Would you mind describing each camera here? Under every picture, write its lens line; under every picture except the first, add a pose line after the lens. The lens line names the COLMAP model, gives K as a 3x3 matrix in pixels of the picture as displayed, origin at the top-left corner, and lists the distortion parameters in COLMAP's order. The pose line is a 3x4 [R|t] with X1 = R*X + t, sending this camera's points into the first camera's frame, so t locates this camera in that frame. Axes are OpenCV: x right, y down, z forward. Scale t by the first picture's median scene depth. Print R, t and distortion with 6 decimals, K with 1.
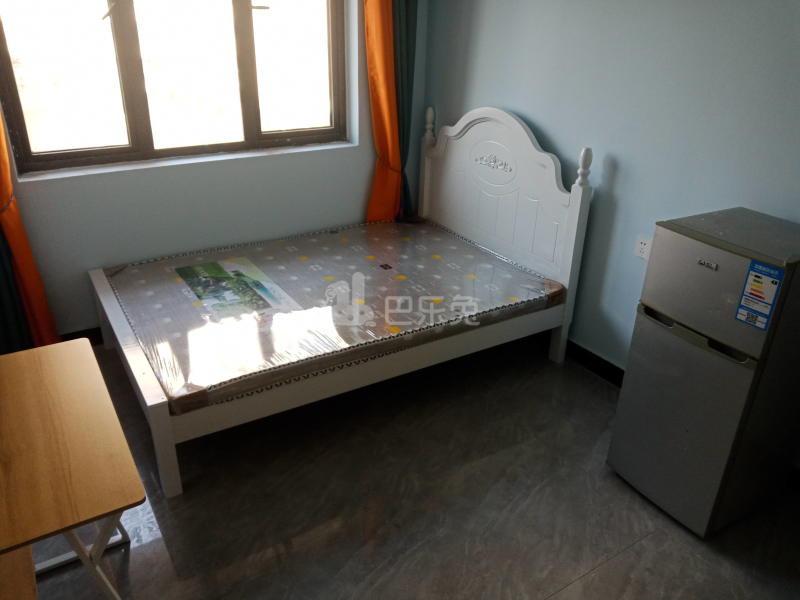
lens RADIAL K [[632.5, 0, 402.7], [0, 632.5, 301.8], [0, 0, 1]] dist [0.042135, -0.054181]
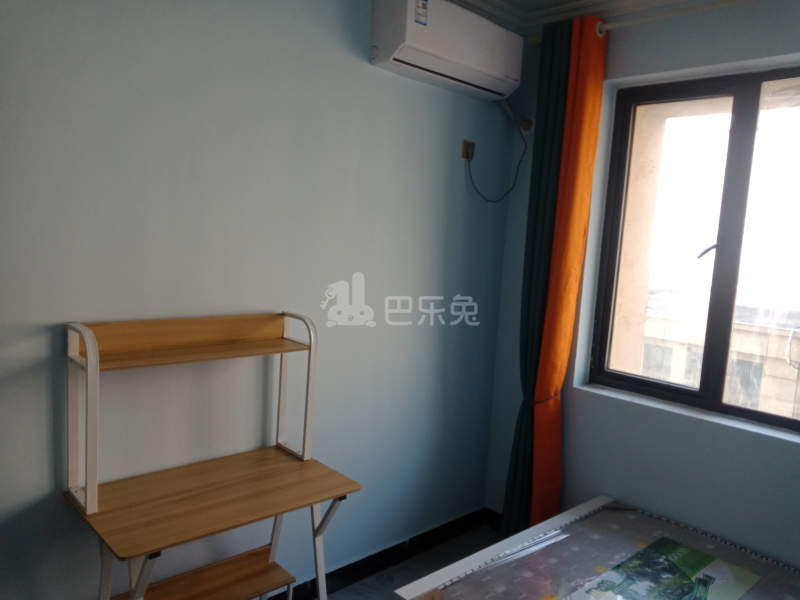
lens RADIAL K [[632.5, 0, 401.8], [0, 632.5, 299.4], [0, 0, 1]] dist [0.042135, -0.054181]
pose [[0.192574, 0.093009, -0.976865, 0.337218], [-0.475092, 0.879880, -0.009882, -0.148635], [0.858605, 0.466004, 0.213630, 0.390283]]
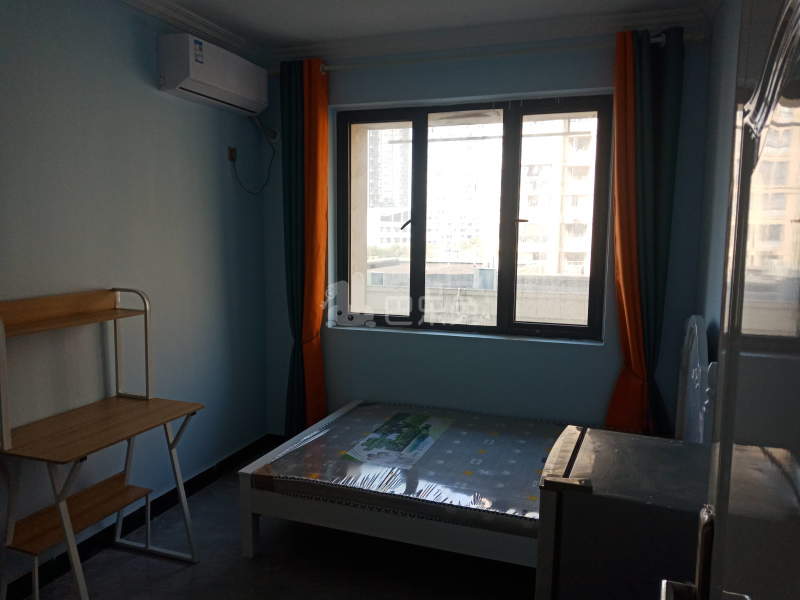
lens RADIAL K [[632.5, 0, 404.9], [0, 632.5, 296.0], [0, 0, 1]] dist [0.042135, -0.054181]
pose [[0.616787, 0.064598, -0.784475, 0.585963], [-0.334466, 0.923687, -0.186910, -0.034358], [0.712535, 0.377664, 0.591324, 0.192409]]
